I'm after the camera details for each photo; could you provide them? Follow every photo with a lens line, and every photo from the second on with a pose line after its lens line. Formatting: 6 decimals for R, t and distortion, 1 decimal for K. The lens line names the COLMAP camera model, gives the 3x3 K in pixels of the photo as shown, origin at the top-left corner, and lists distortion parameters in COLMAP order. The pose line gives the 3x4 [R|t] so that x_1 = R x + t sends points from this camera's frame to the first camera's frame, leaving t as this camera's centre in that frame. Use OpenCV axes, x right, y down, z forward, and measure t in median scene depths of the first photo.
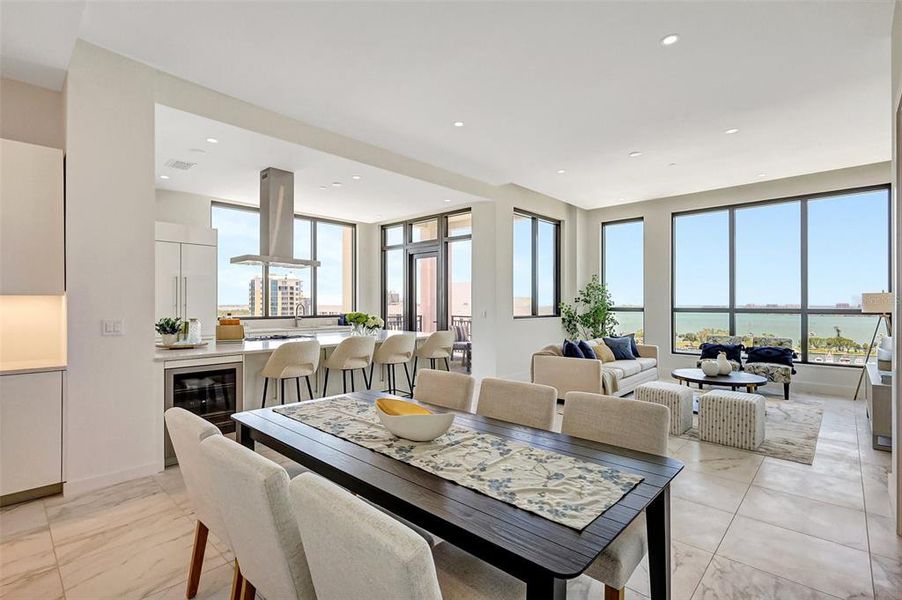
lens RADIAL K [[417.8, 0, 447.9], [0, 417.8, 302.3], [0, 0, 1]] dist [0.000656, 0.000023]
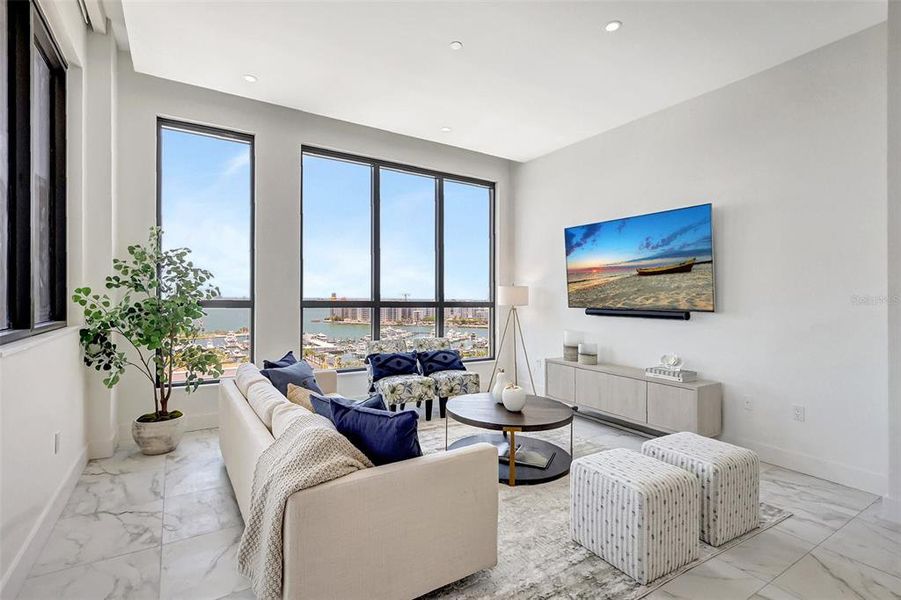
lens RADIAL K [[422.4, 0, 444.2], [0, 422.4, 298.3], [0, 0, 1]] dist [0.000125, -0.000046]
pose [[0.244457, 0.002182, 0.969658, -0.009130], [-0.013212, 0.999912, 0.001081, 0.006456], [-0.969570, -0.013075, 0.244464, 0.672378]]
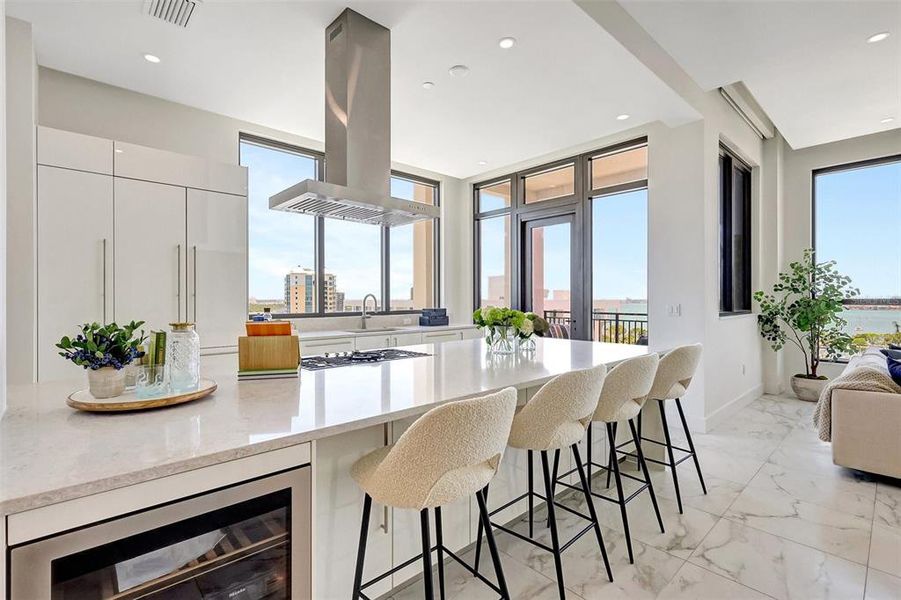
lens RADIAL K [[417.3, 0, 447.4], [0, 417.3, 302.3], [0, 0, 1]] dist [0.000656, 0.000023]
pose [[0.997378, -0.001589, -0.072349, -0.184693], [0.002602, 0.999900, 0.013908, 0.008166], [0.072319, -0.014060, 0.997282, 0.350593]]
